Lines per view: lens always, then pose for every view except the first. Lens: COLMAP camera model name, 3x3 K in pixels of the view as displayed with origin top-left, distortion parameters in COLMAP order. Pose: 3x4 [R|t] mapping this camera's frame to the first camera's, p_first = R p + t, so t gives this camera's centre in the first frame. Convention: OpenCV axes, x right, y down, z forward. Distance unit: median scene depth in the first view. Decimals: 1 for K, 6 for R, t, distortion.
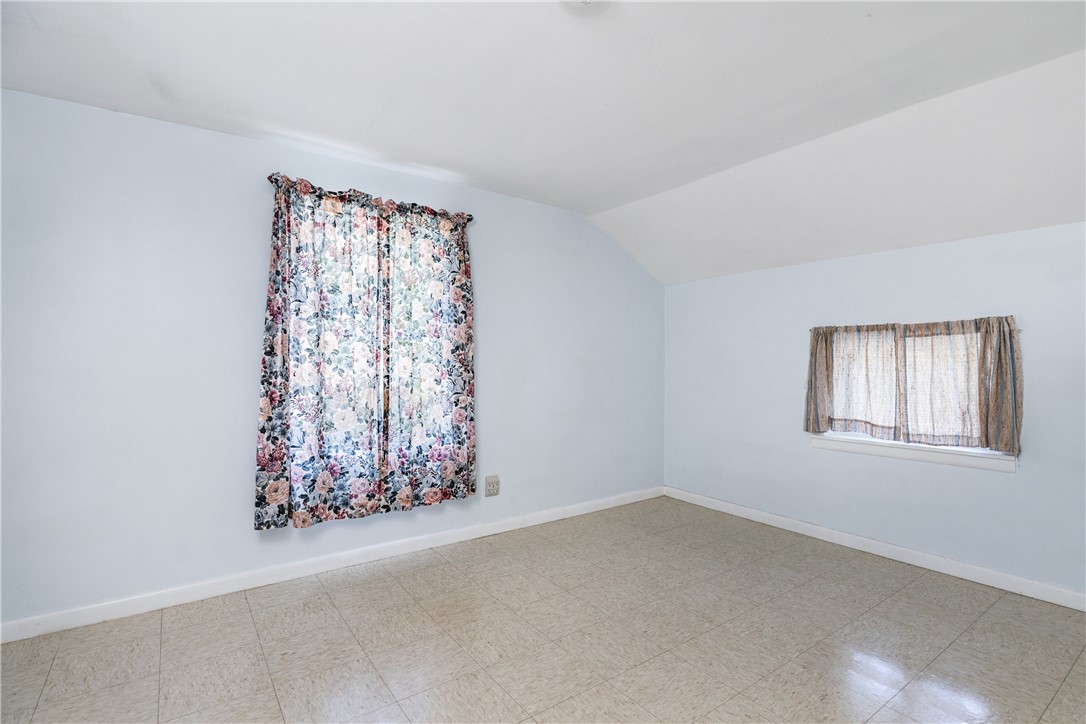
lens RADIAL K [[516.7, 0, 543.0], [0, 516.7, 362.0], [0, 0, 1]] dist [-0.000292, -0.000140]
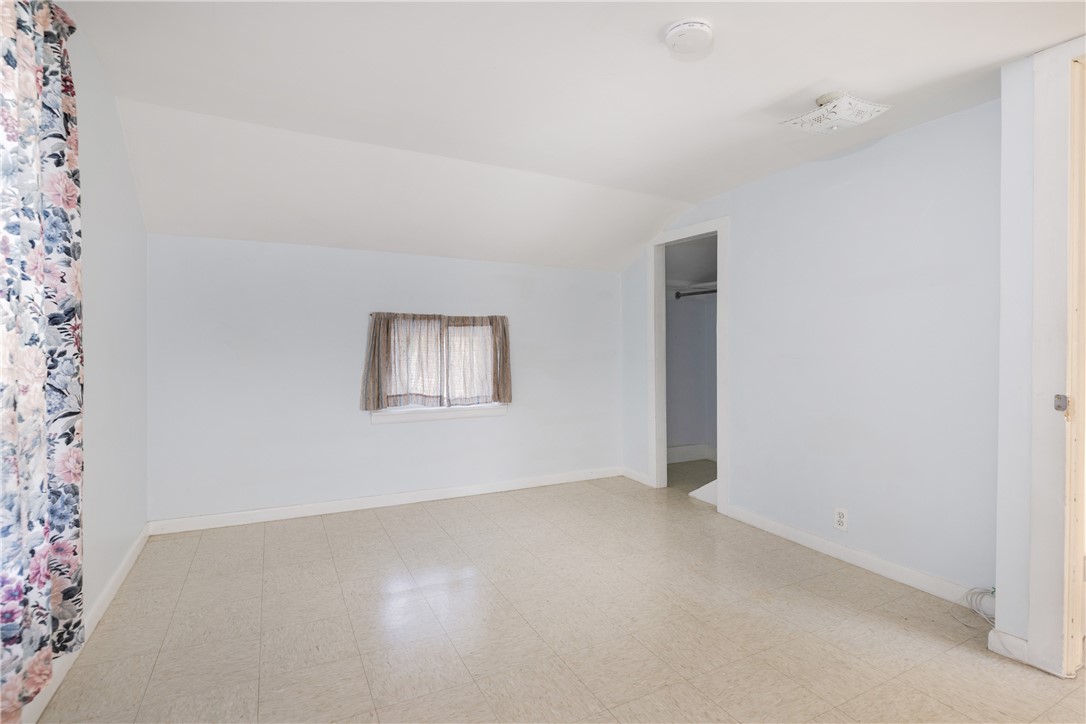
lens RADIAL K [[535.4, 0, 543.7], [0, 535.4, 345.6], [0, 0, 1]] dist [0.001219, 0.000226]
pose [[0.142414, -0.000339, 0.989807, -0.594131], [-0.006250, 0.999980, 0.001242, -0.001866], [-0.989787, -0.006363, 0.142409, 0.557374]]
